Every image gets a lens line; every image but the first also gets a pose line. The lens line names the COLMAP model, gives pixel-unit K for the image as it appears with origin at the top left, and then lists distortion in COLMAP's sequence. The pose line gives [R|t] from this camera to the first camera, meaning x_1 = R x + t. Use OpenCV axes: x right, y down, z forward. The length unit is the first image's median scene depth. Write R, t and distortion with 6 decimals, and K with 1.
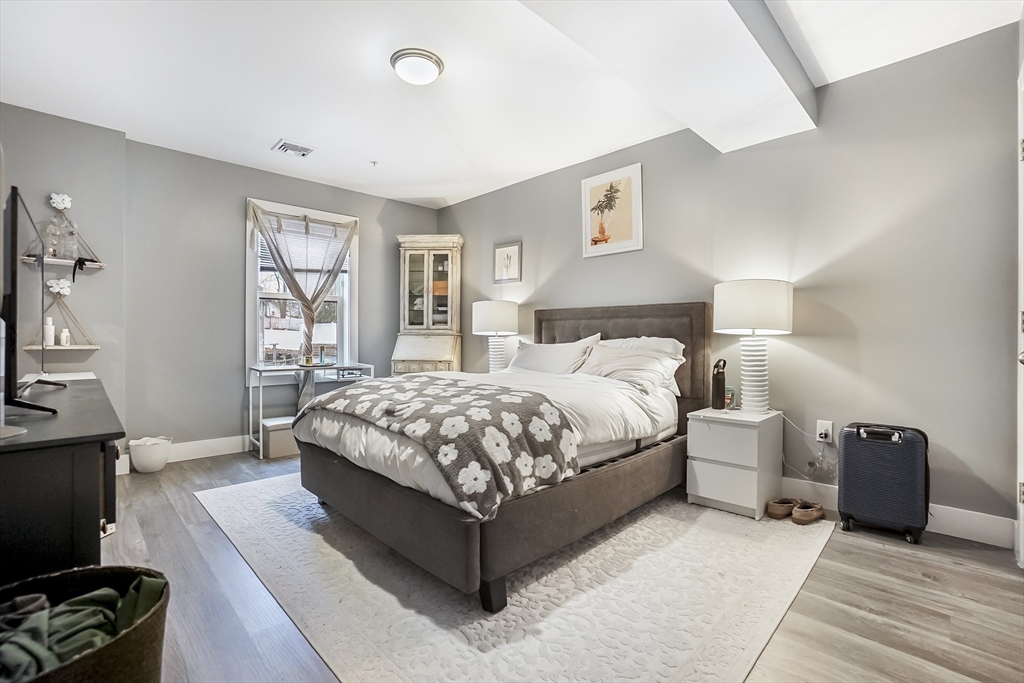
lens RADIAL K [[459.6, 0, 514.9], [0, 459.6, 336.5], [0, 0, 1]] dist [-0.064285, 0.023653]
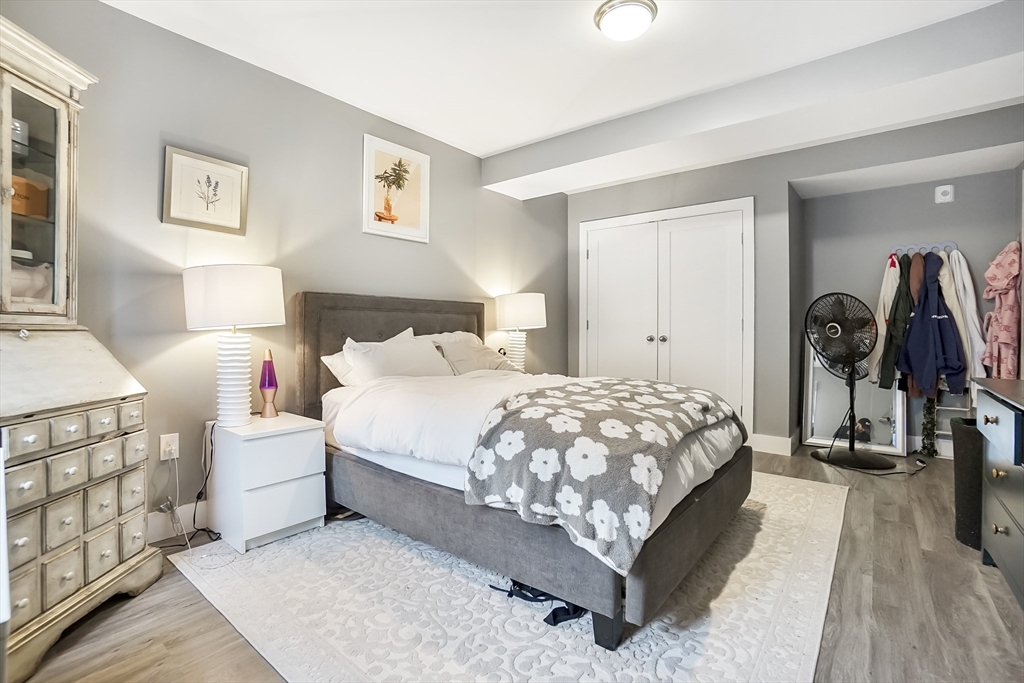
lens RADIAL K [[459.6, 0, 514.9], [0, 459.6, 336.5], [0, 0, 1]] dist [-0.064285, 0.023653]
pose [[-0.109600, -0.014634, 0.993868, -0.692829], [-0.000740, 0.999893, 0.014641, -0.003614], [-0.993976, 0.000869, -0.109599, 0.868059]]
